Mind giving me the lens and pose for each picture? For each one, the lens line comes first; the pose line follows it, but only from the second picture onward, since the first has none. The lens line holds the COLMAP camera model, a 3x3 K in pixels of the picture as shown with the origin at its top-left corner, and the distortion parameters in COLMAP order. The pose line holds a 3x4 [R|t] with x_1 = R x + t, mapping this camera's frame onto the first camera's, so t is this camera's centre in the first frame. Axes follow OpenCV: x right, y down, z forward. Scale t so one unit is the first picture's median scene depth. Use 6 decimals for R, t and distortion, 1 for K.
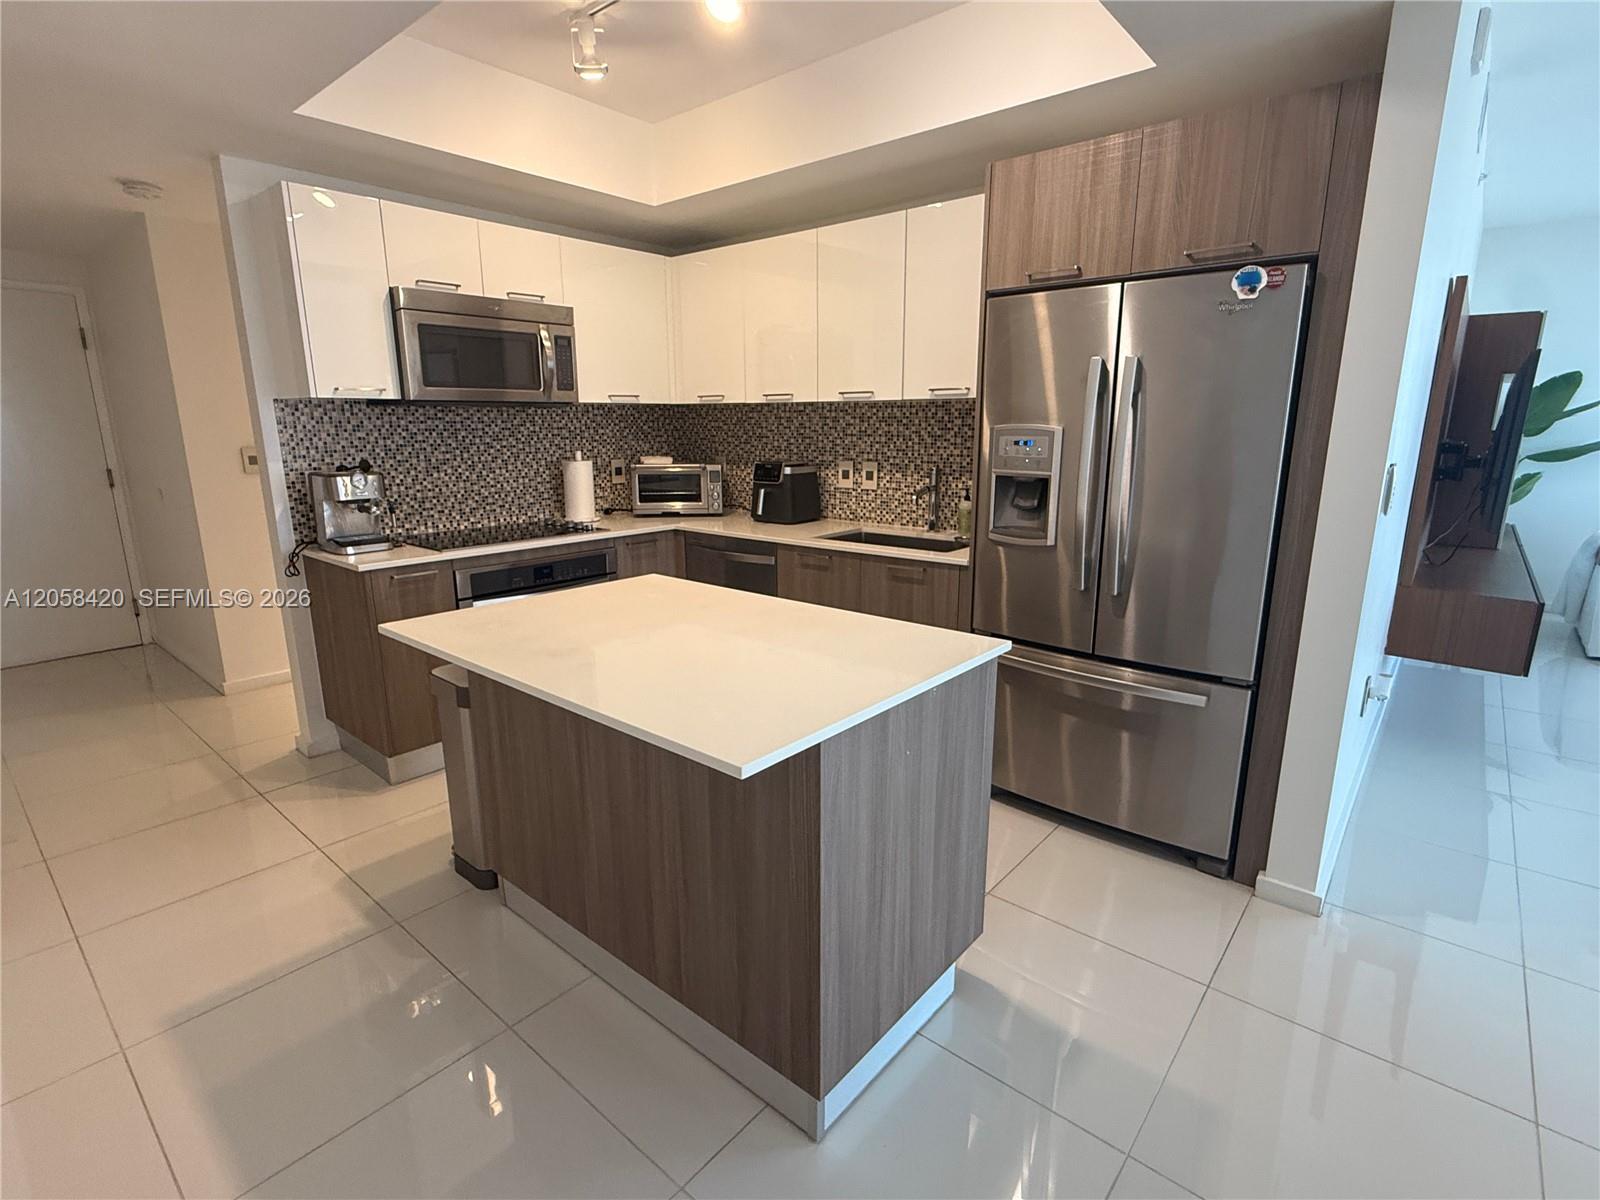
lens RADIAL K [[779.0, 0, 800.1], [0, 779.0, 603.5], [0, 0, 1]] dist [0.011015, -0.000499]
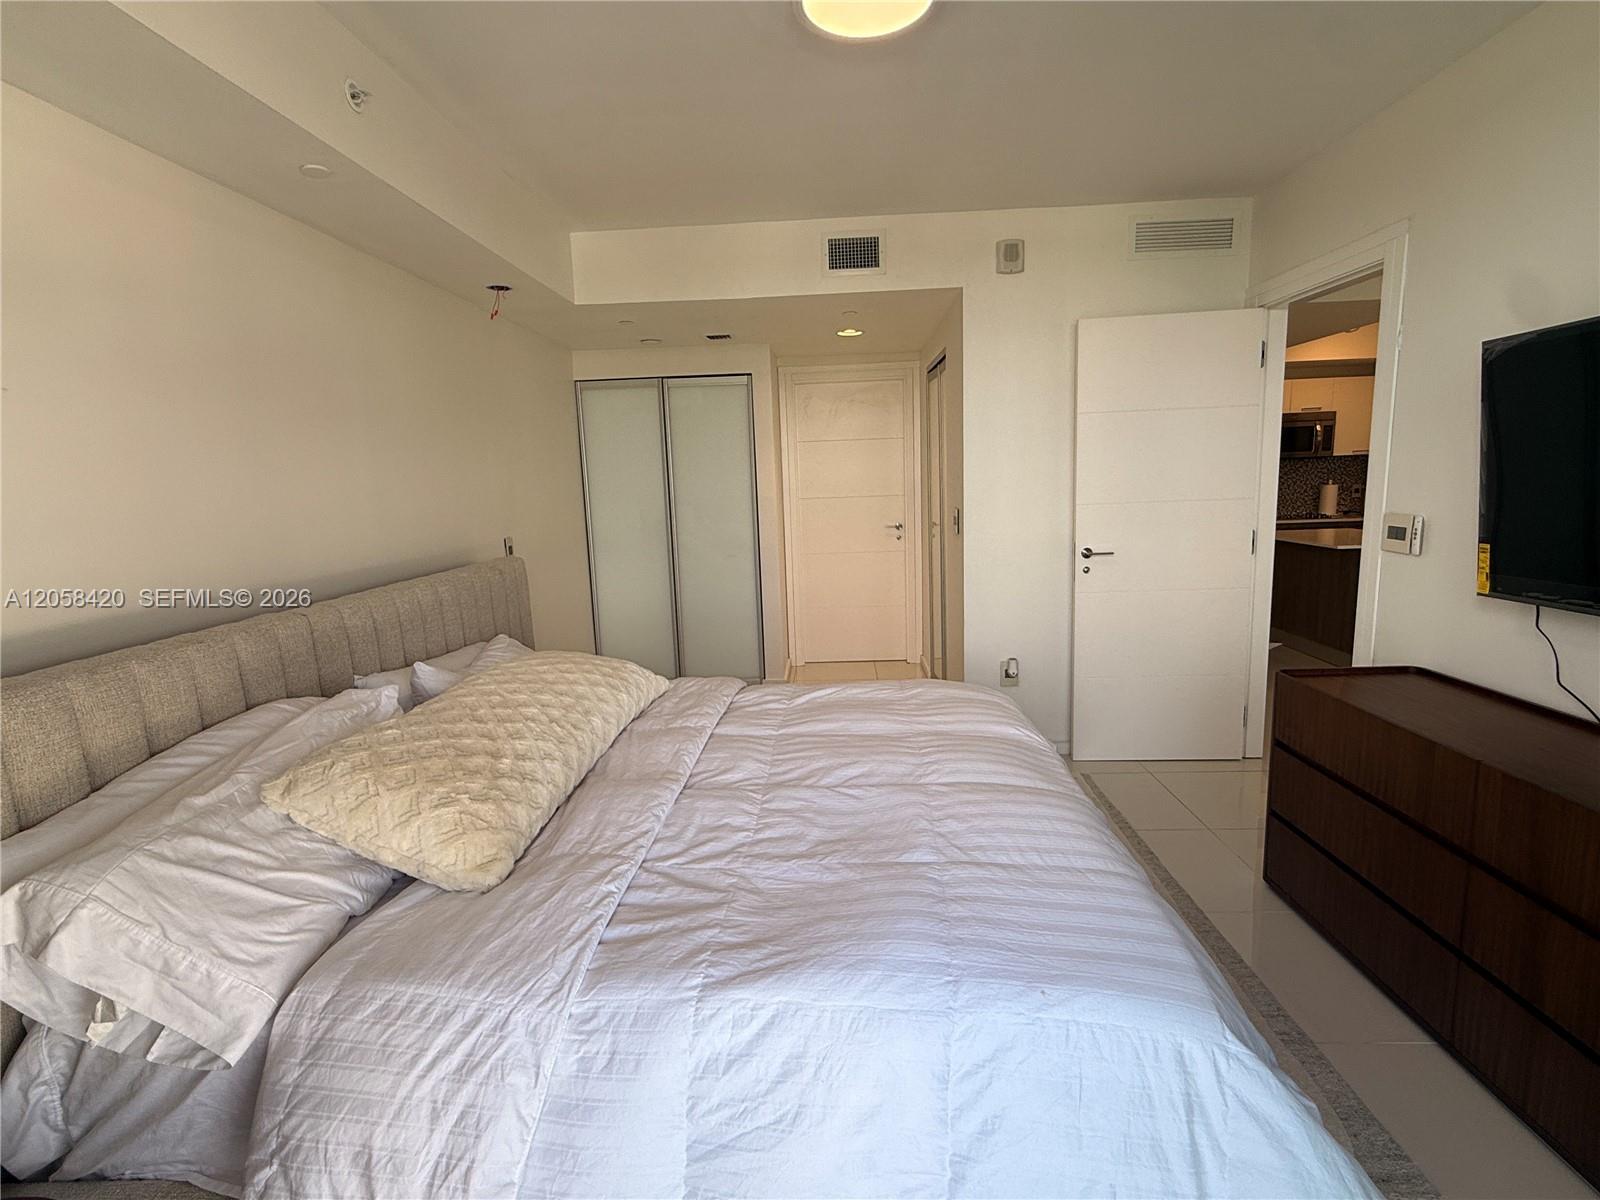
lens RADIAL K [[779.0, 0, 795.9], [0, 779.0, 596.8], [0, 0, 1]] dist [0.011015, -0.000499]
pose [[0.601351, 0.109304, -0.791473, 0.498449], [-0.154682, 0.987784, 0.018890, 0.266601], [0.783869, 0.111067, 0.610912, -1.227436]]
